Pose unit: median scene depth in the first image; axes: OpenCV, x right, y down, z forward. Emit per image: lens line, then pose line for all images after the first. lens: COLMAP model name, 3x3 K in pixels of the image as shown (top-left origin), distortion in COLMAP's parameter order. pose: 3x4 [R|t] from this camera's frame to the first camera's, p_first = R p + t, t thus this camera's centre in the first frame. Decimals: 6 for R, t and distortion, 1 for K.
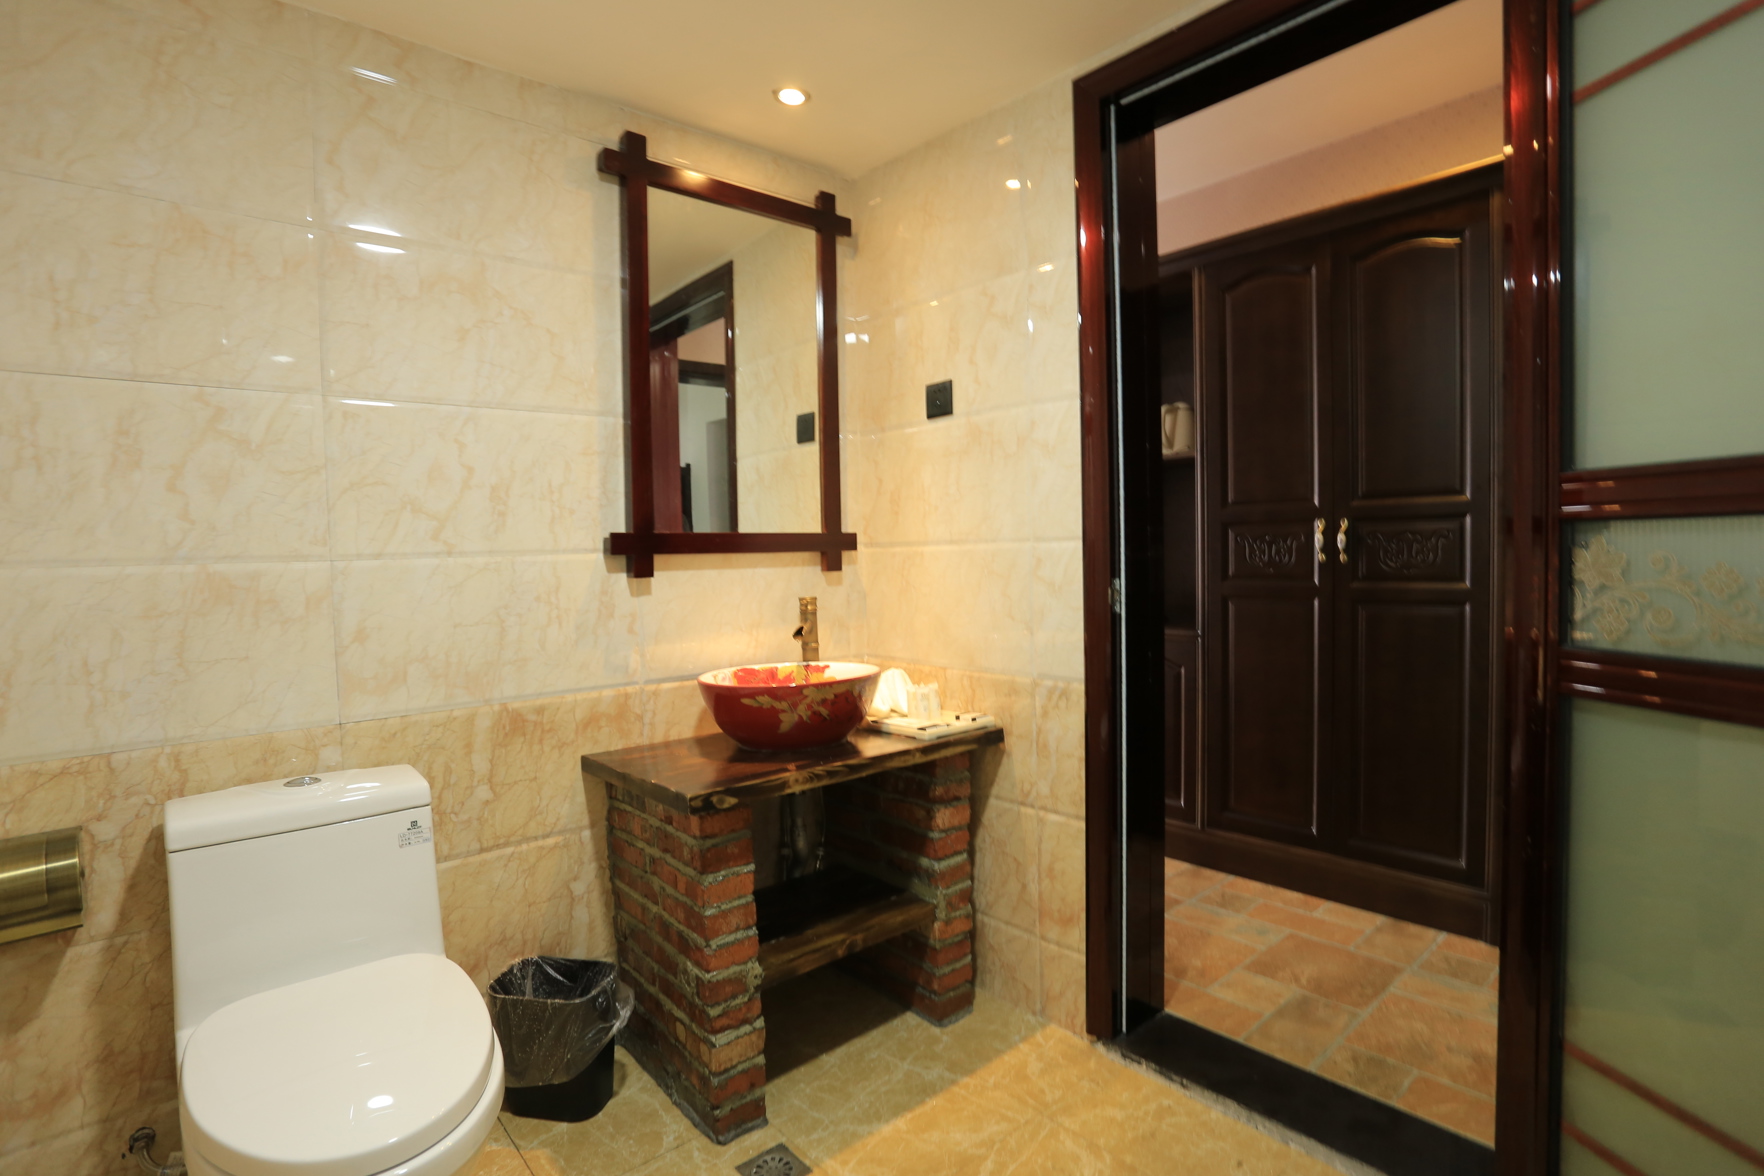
lens RADIAL K [[864.9, 0, 882.0], [0, 864.9, 588.0], [0, 0, 1]] dist [-0.078194, 0.038183]
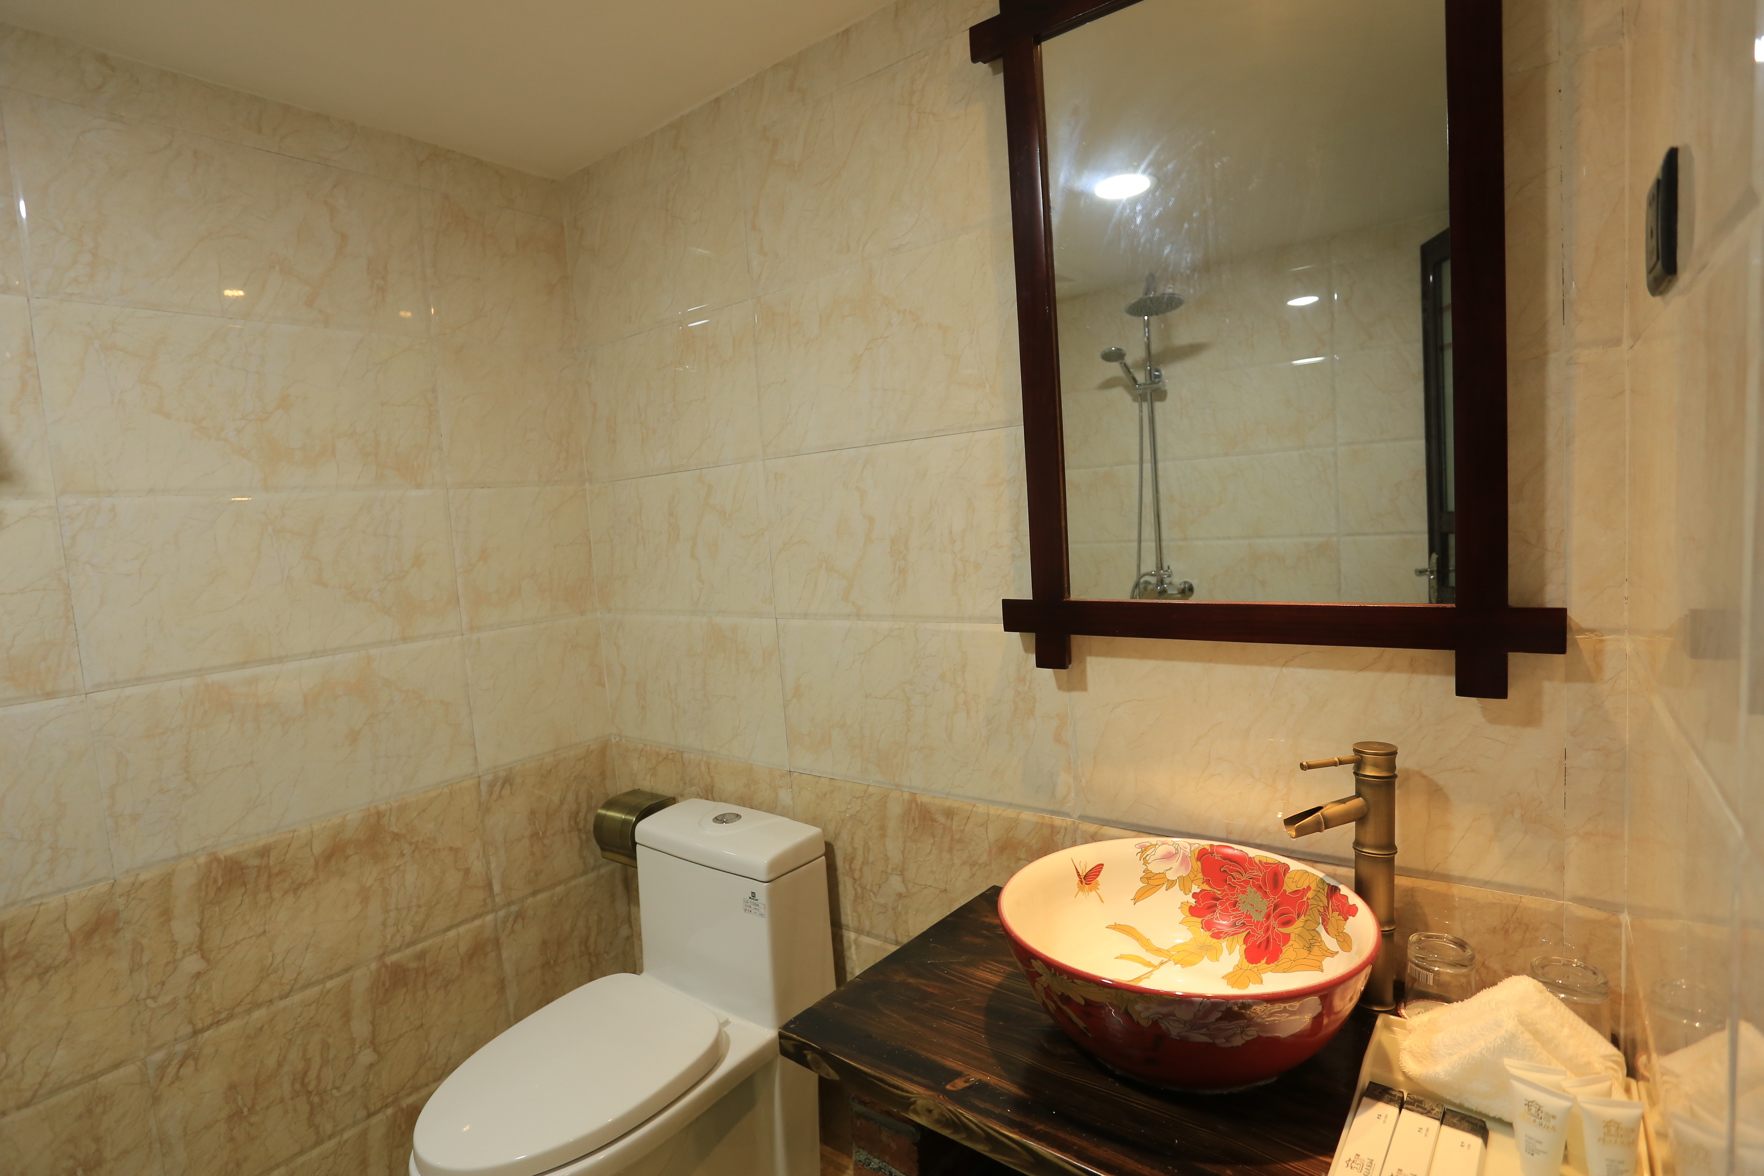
lens RADIAL K [[867.6, 0, 882.0], [0, 867.6, 588.0], [0, 0, 1]] dist [-0.085268, -0.000354]
pose [[0.190558, 0.100129, -0.976556, 0.369226], [0.025010, 0.993967, 0.106794, -0.160433], [0.981357, -0.044774, 0.186904, 0.823224]]
